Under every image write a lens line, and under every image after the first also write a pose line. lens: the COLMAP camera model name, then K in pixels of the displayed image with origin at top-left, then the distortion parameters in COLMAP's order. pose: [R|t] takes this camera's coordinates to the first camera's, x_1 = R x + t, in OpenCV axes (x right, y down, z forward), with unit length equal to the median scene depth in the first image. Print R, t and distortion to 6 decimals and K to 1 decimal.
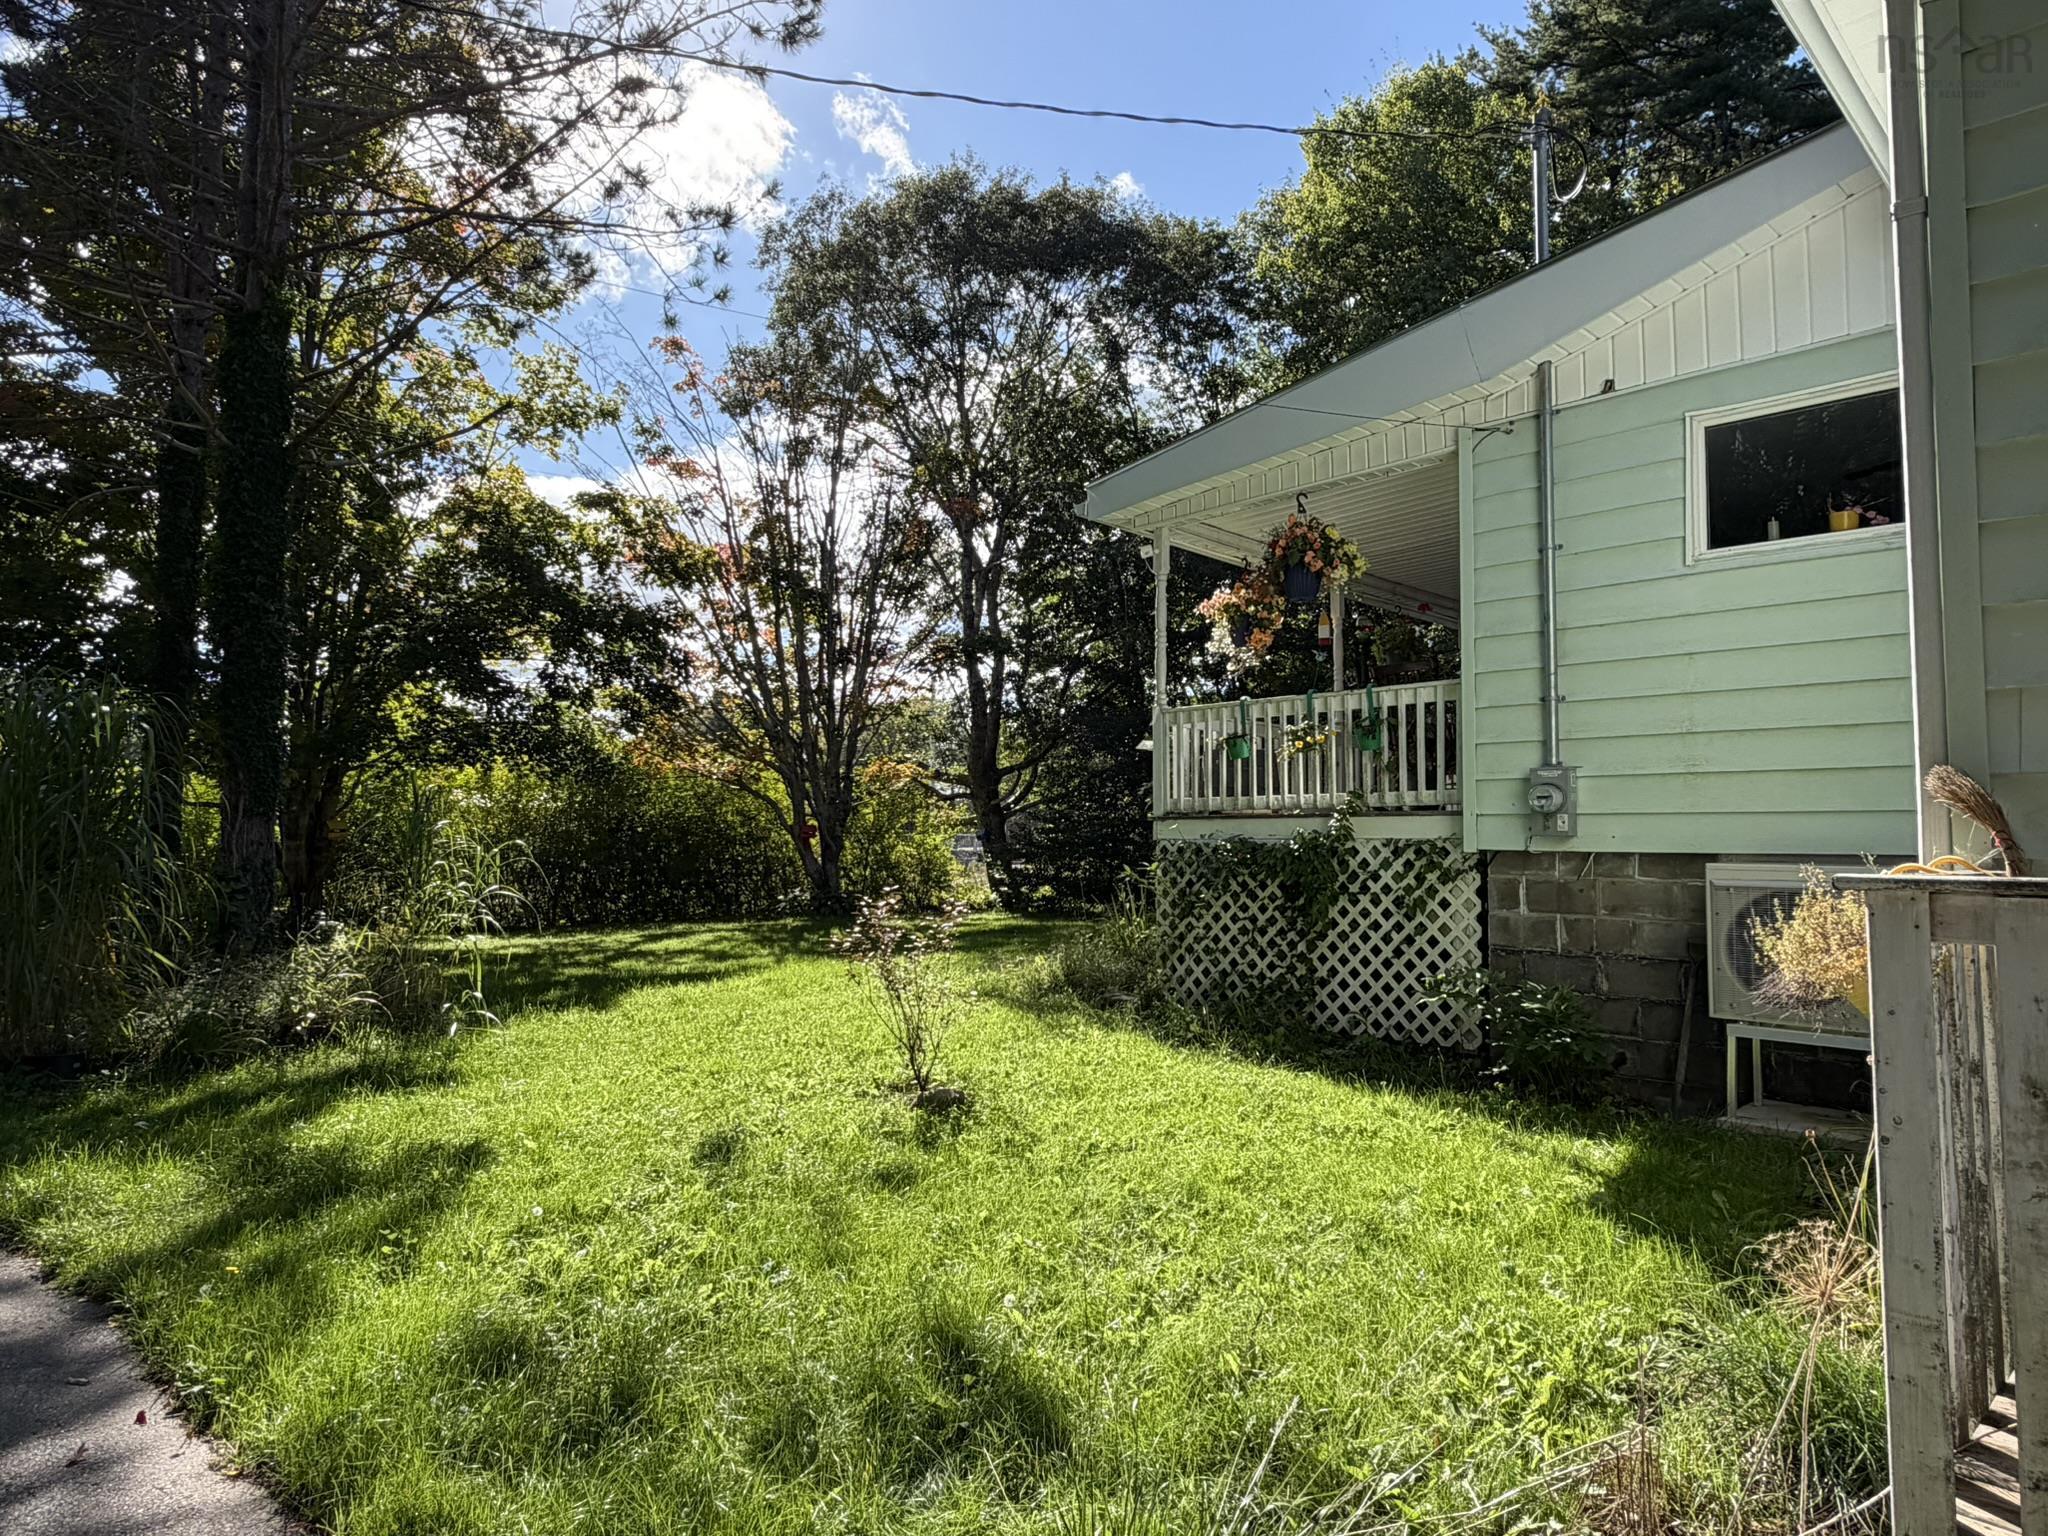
lens RADIAL K [[1254.8, 0, 1022.4], [0, 1254.8, 761.8], [0, 0, 1]] dist [0.002712, 0.000707]
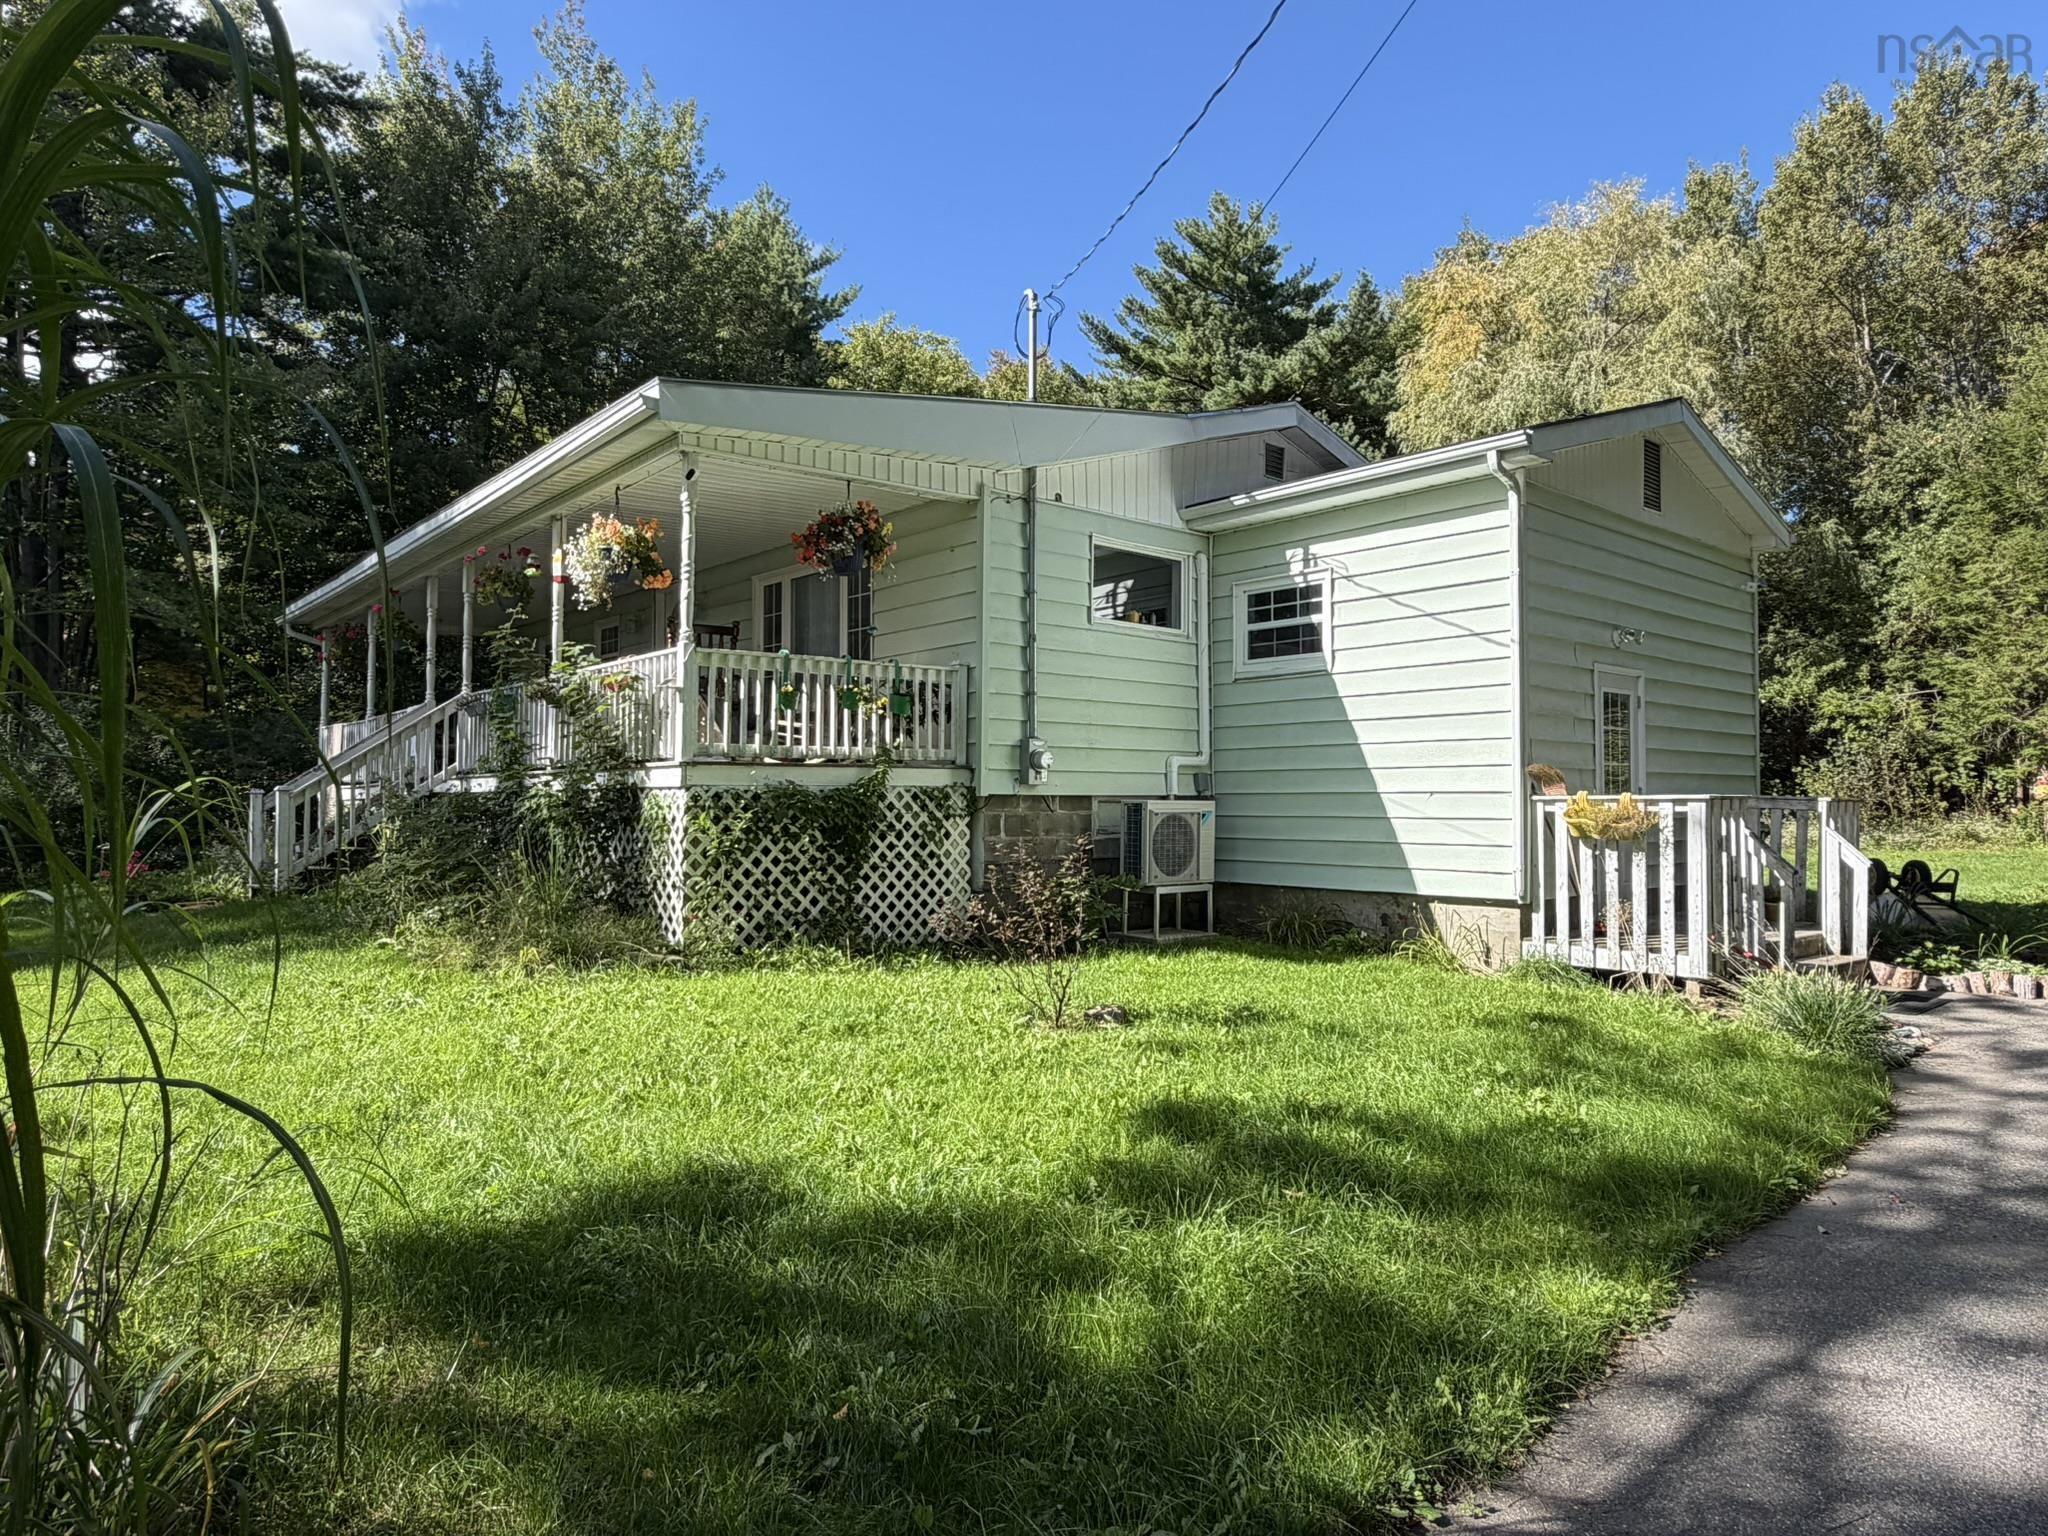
lens RADIAL K [[1254.8, 0, 1015.6], [0, 1254.8, 761.6], [0, 0, 1]] dist [0.002712, 0.000707]
pose [[0.066767, 0.023248, 0.997498, -0.407884], [-0.062998, 0.997832, -0.019039, 0.023211], [-0.995778, -0.061569, 0.068086, 0.347407]]
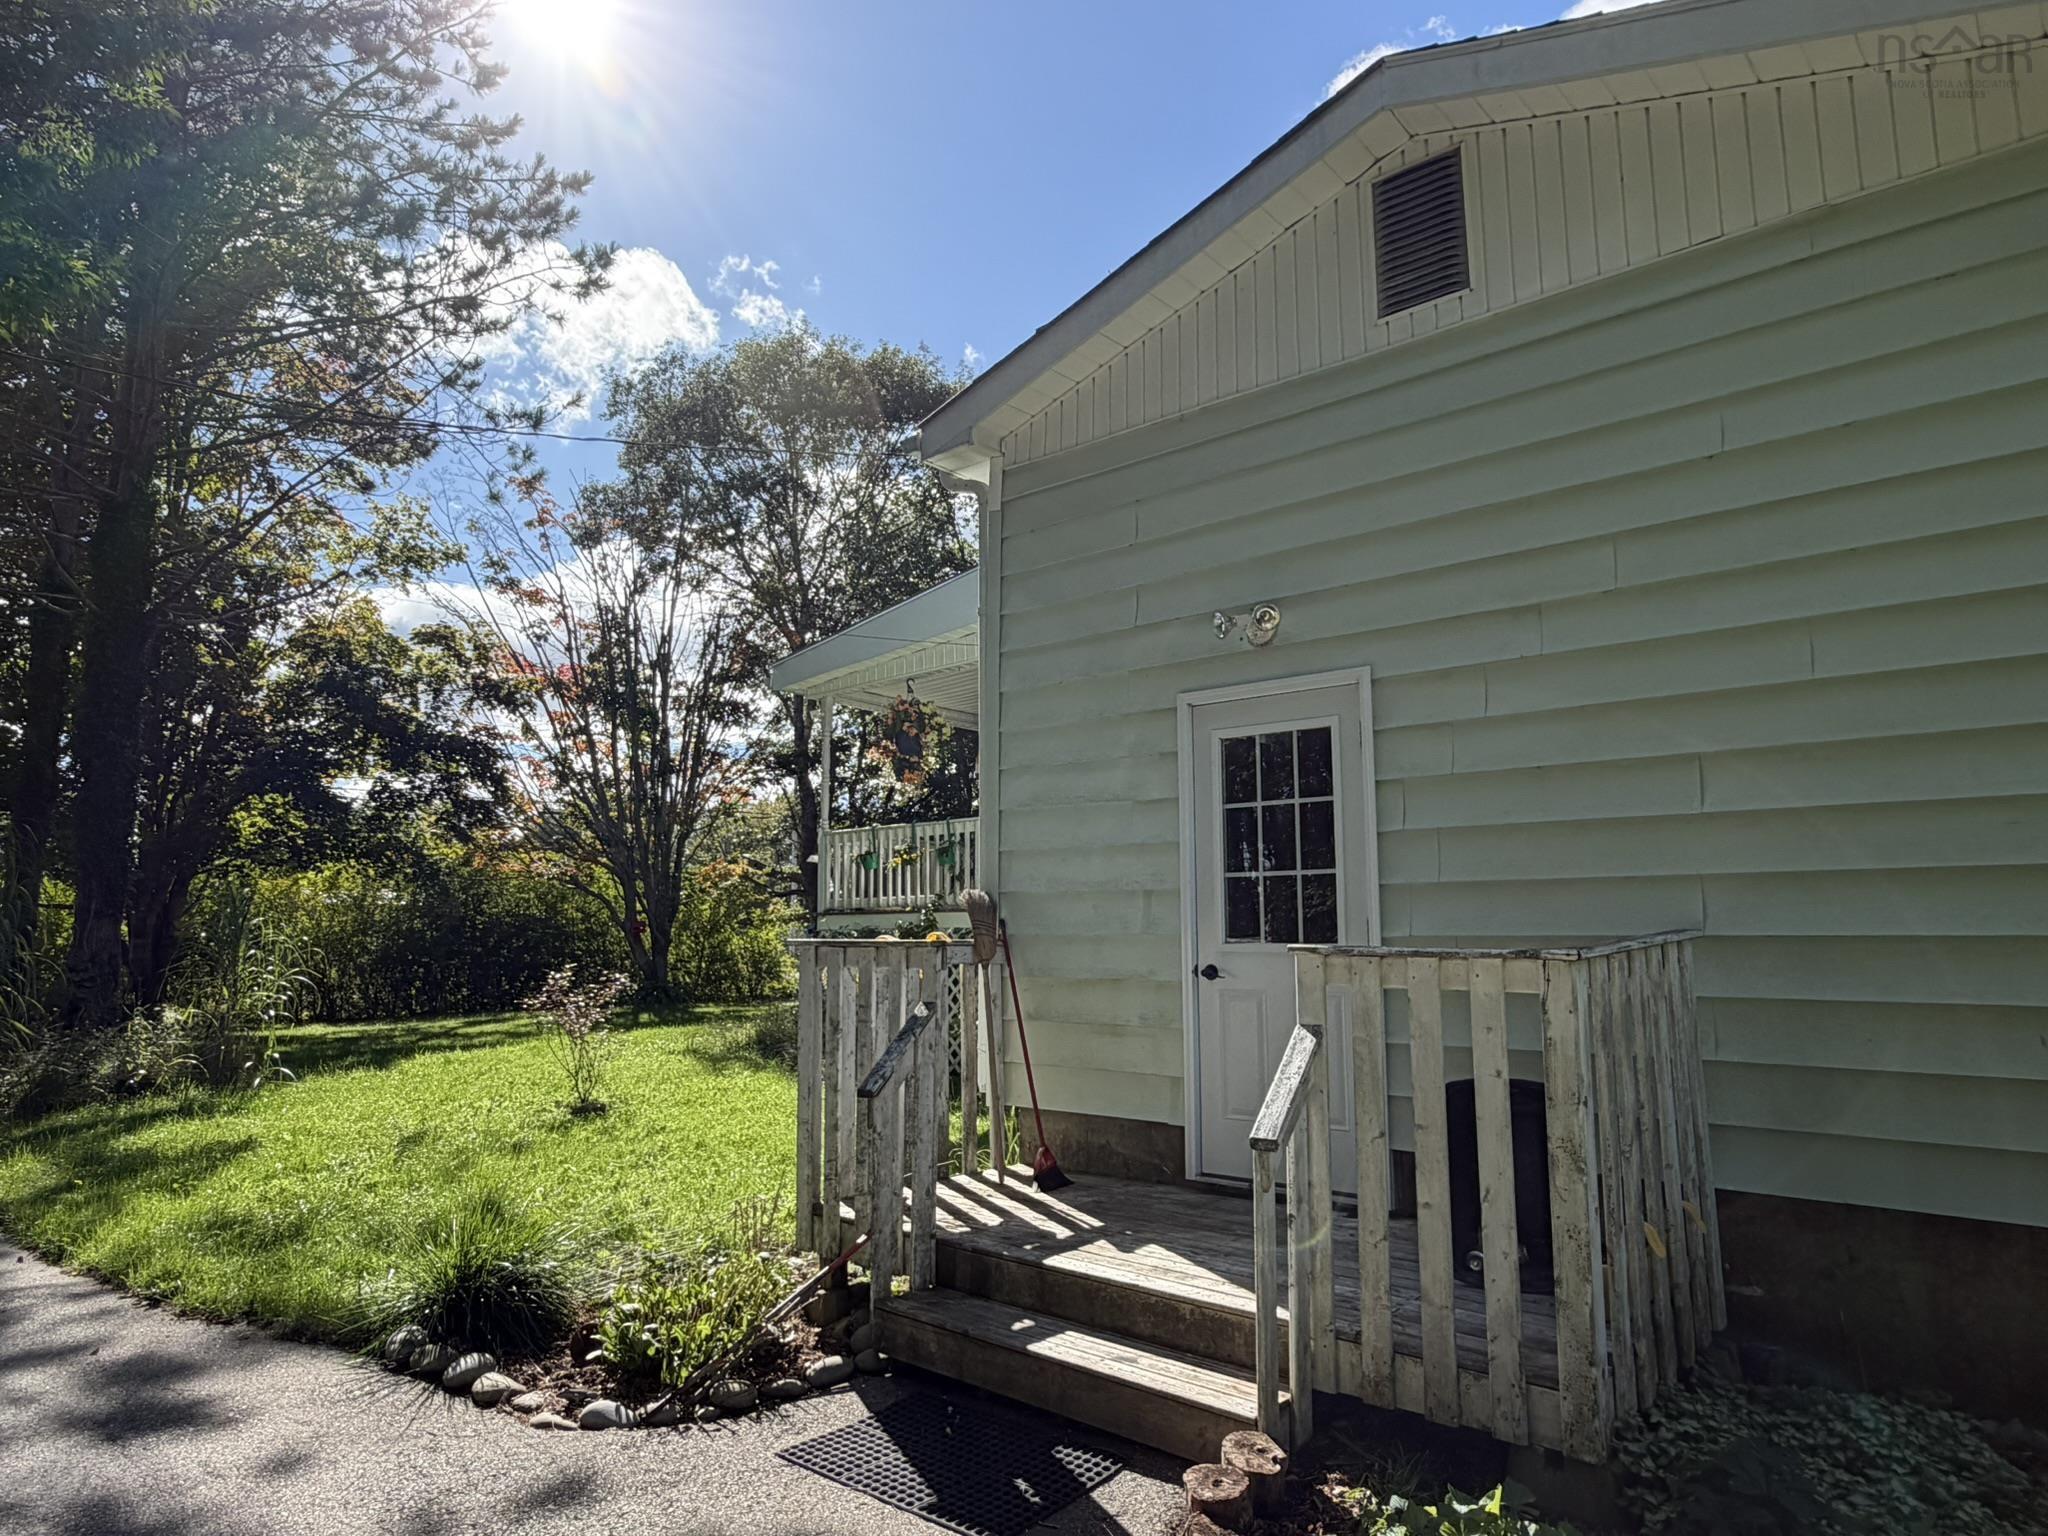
lens RADIAL K [[1254.8, 0, 1020.9], [0, 1254.8, 764.3], [0, 0, 1]] dist [0.002712, 0.000707]
pose [[0.997025, 0.003975, 0.076973, 0.108955], [0.001599, 0.997388, -0.072216, -0.008467], [-0.077059, 0.072124, 0.994414, -0.175262]]
